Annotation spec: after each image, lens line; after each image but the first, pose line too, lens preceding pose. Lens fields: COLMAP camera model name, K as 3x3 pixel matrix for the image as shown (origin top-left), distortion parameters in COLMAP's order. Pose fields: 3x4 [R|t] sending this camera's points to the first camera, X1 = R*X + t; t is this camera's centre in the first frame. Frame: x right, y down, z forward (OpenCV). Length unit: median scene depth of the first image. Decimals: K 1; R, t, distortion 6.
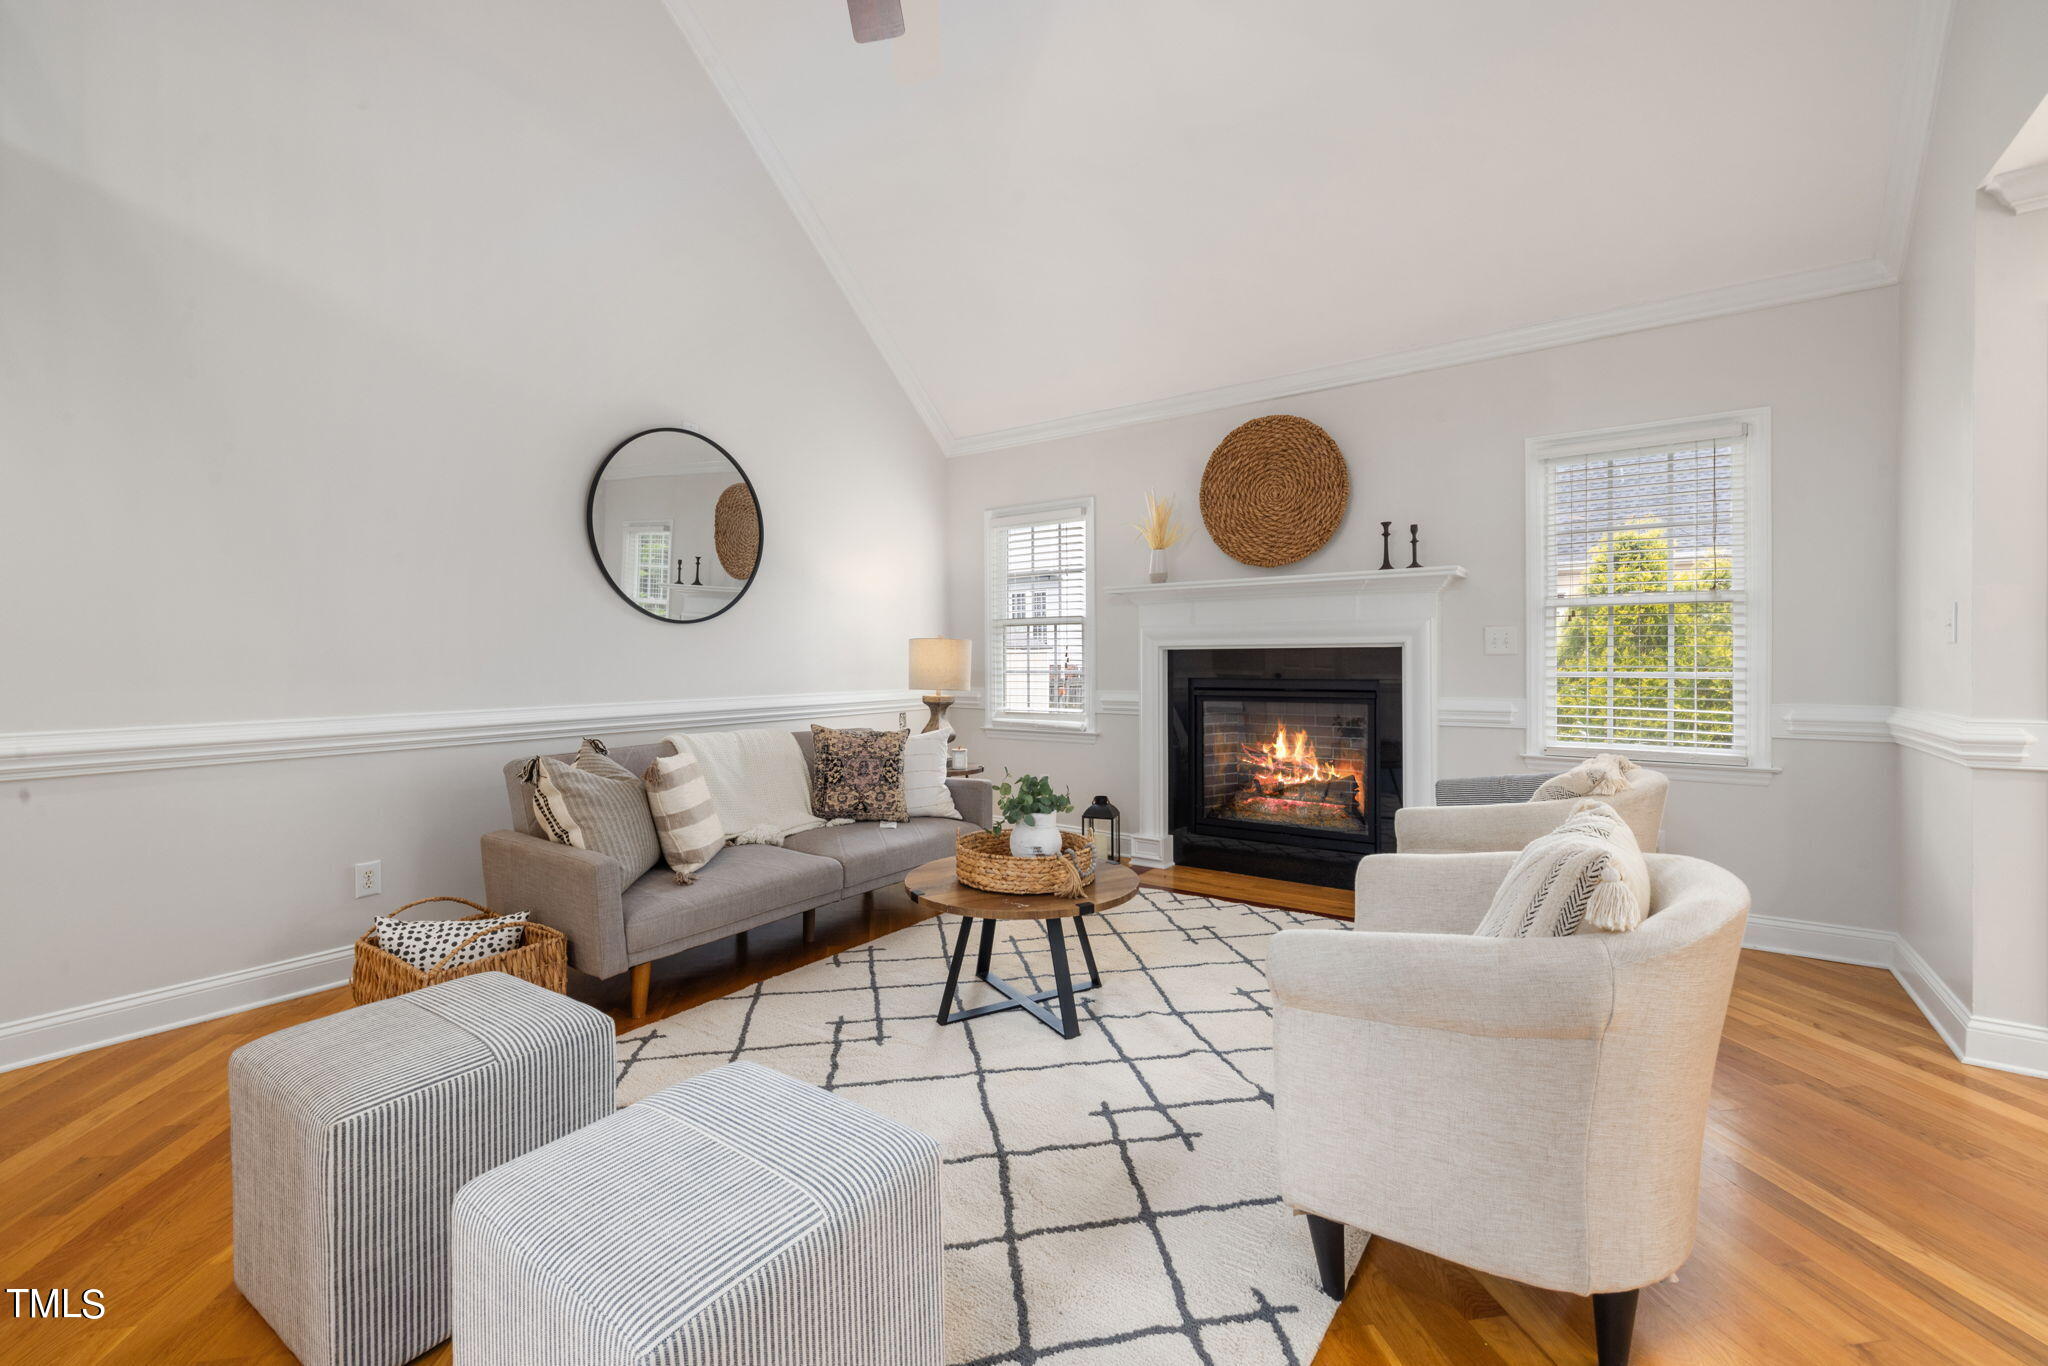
lens RADIAL K [[869.0, 0, 1009.3], [0, 869.0, 652.6], [0, 0, 1]] dist [-0.000488, 0.000103]
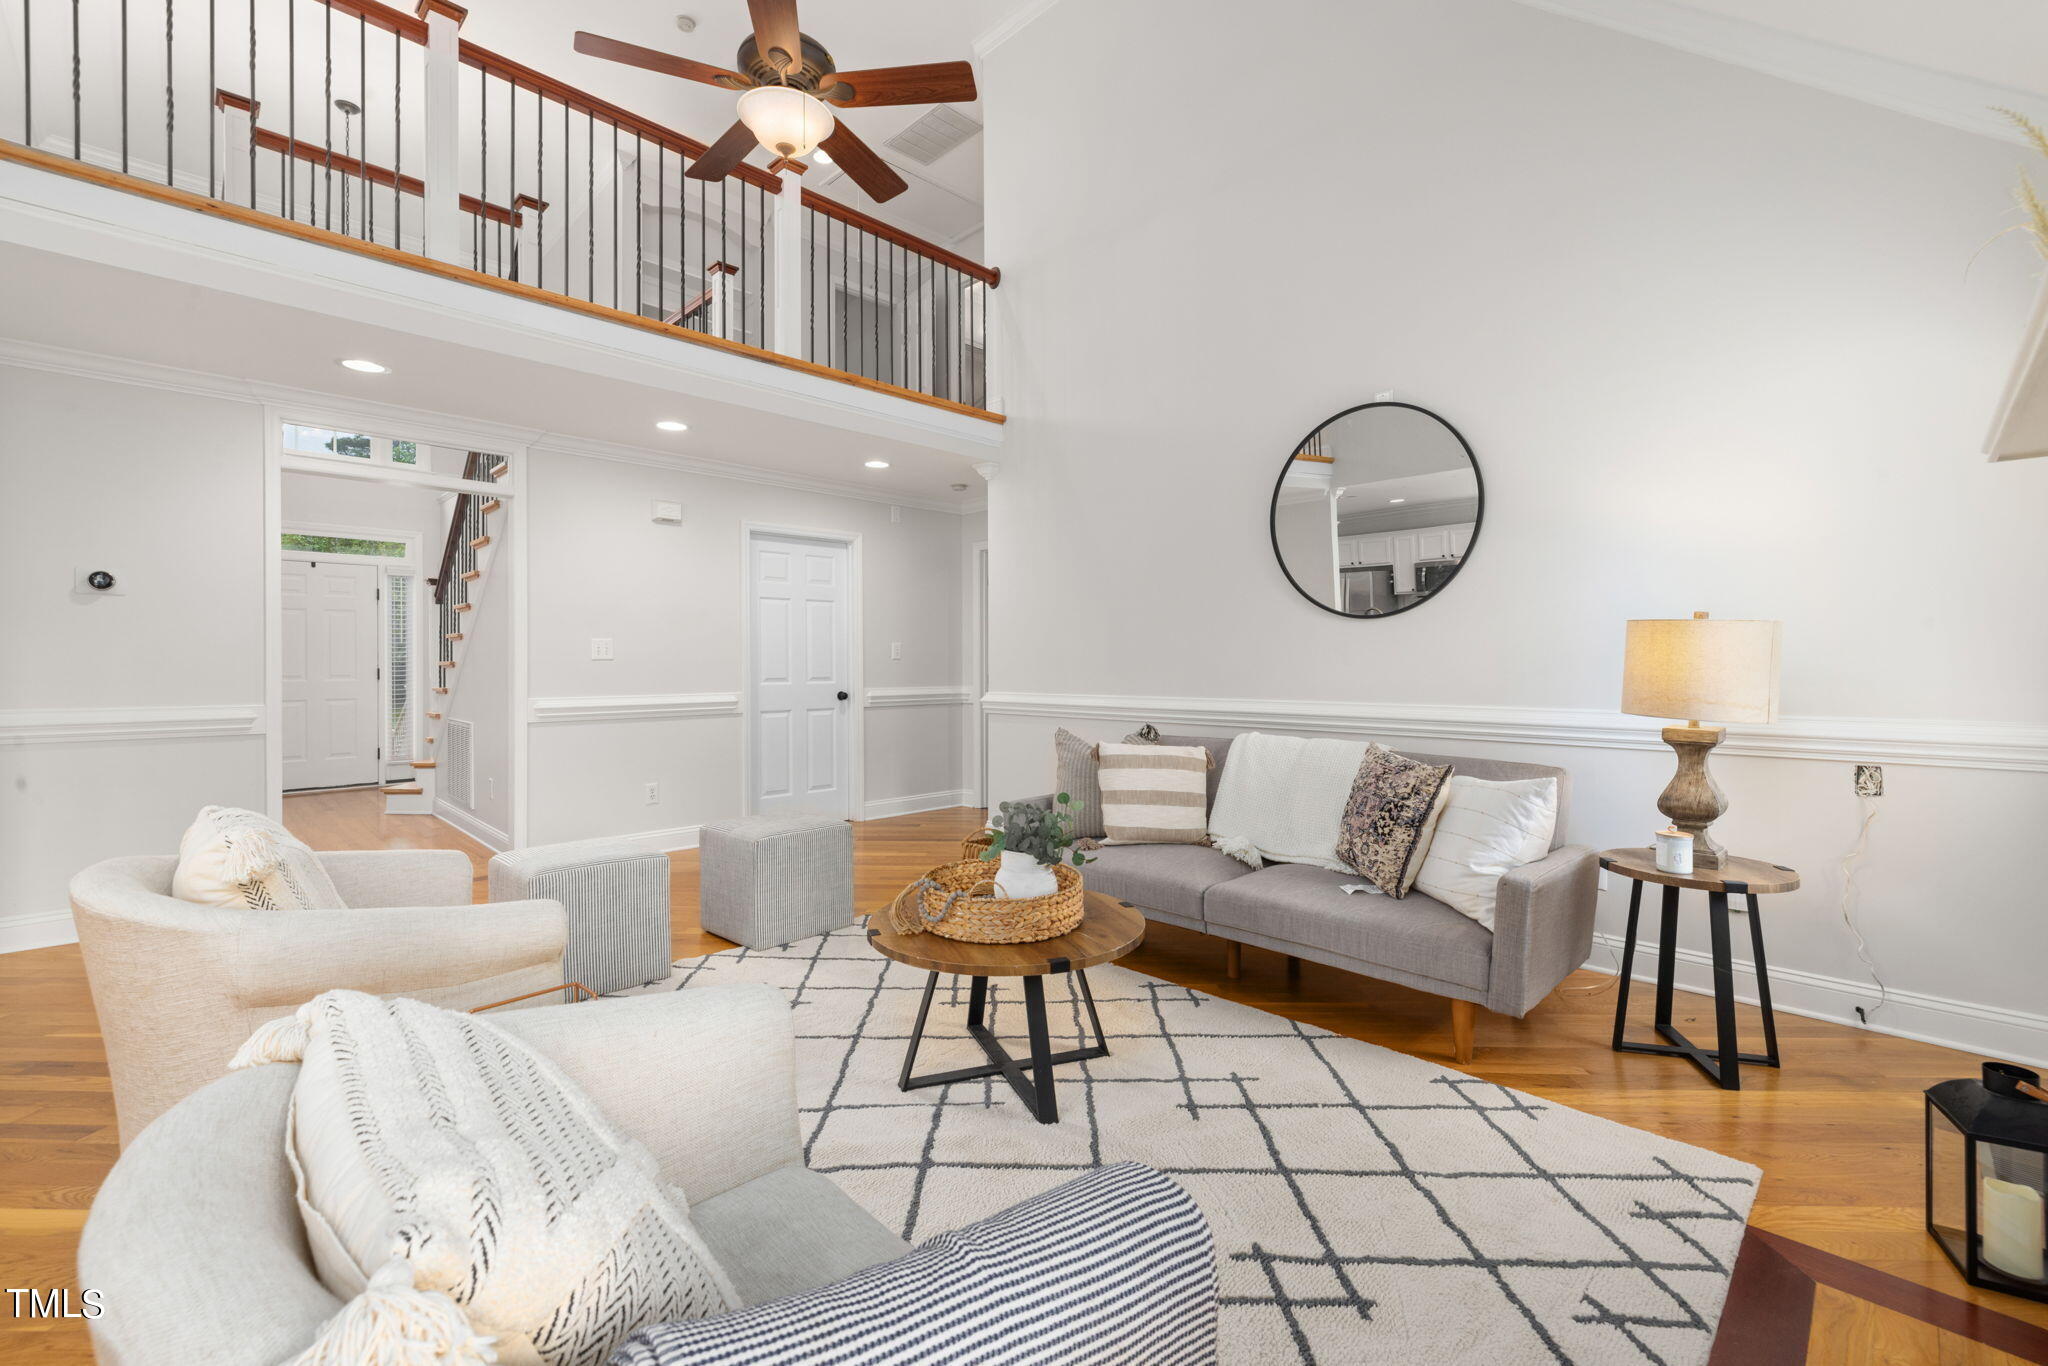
lens RADIAL K [[869.0, 0, 1009.3], [0, 869.0, 652.6], [0, 0, 1]] dist [-0.000488, 0.000103]
pose [[-0.161846, 0.003163, -0.986811, 0.605223], [0.014111, 0.999900, 0.000890, -0.002164], [0.986715, -0.013781, -0.161874, 0.818401]]
